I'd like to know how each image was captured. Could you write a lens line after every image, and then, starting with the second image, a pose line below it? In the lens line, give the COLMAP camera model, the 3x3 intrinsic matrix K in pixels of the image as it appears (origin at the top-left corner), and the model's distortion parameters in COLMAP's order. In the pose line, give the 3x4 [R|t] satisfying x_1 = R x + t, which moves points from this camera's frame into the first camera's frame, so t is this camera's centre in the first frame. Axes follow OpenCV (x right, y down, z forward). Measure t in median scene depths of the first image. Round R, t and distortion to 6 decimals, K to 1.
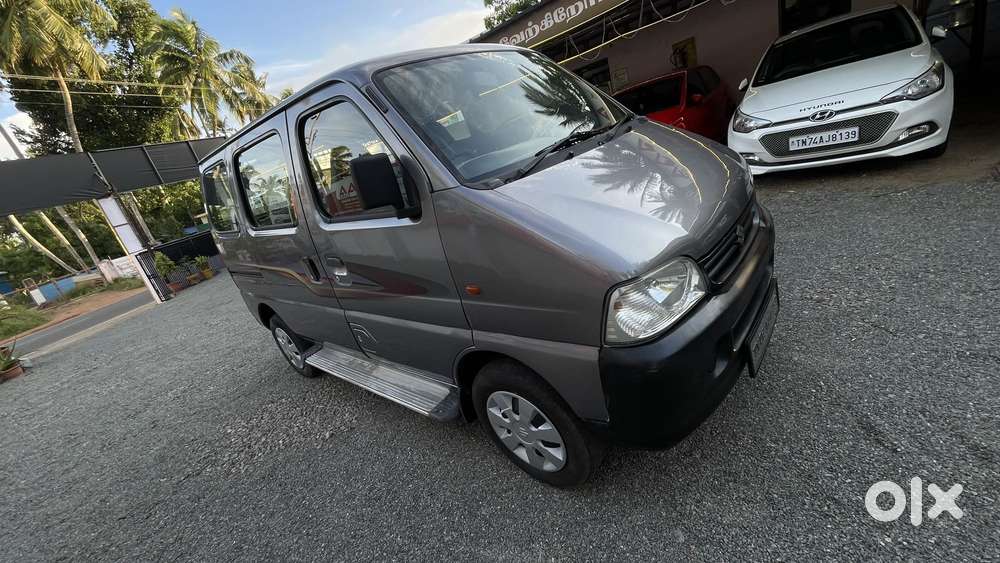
lens RADIAL K [[404.8, 0, 497.6], [0, 404.8, 275.4], [0, 0, 1]] dist [-0.001321, -0.000392]
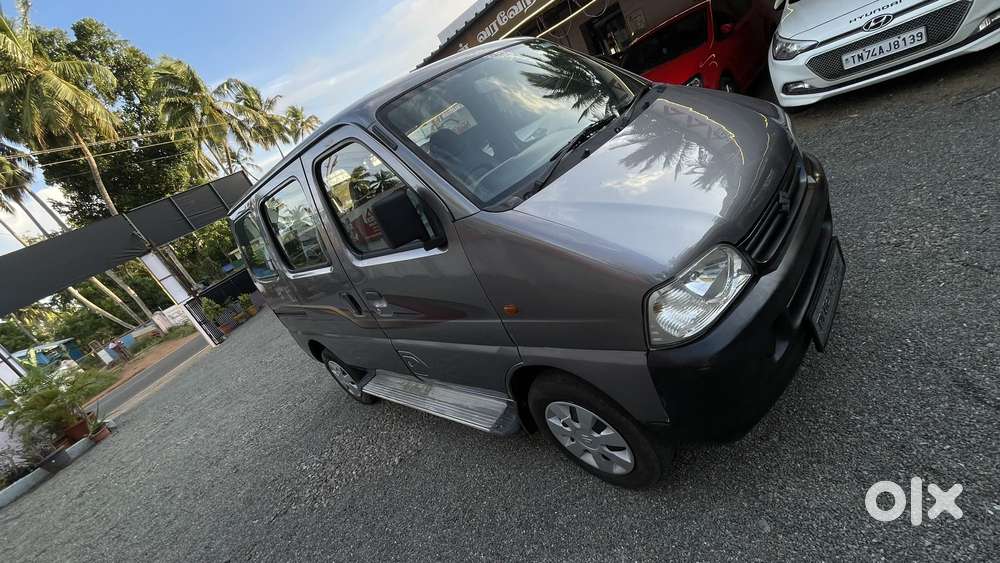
lens RADIAL K [[434.3, 0, 496.5], [0, 434.3, 276.3], [0, 0, 1]] dist [0.000212, -0.000650]
pose [[0.979782, -0.170686, -0.104369, 0.019143], [0.174183, 0.984388, 0.025302, -0.049301], [0.098421, -0.042969, 0.994217, -0.042396]]
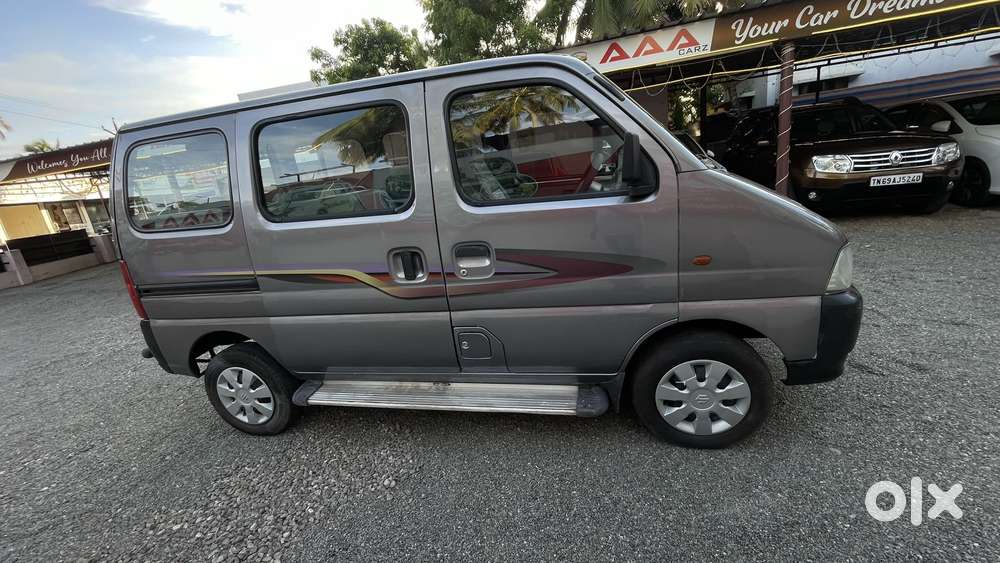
lens RADIAL K [[404.8, 0, 497.6], [0, 404.8, 275.4], [0, 0, 1]] dist [-0.001321, -0.000392]
pose [[0.876262, 0.038595, 0.480286, -0.708268], [0.041191, 0.987138, -0.154476, 0.145730], [-0.480070, 0.155145, 0.863402, 0.185408]]
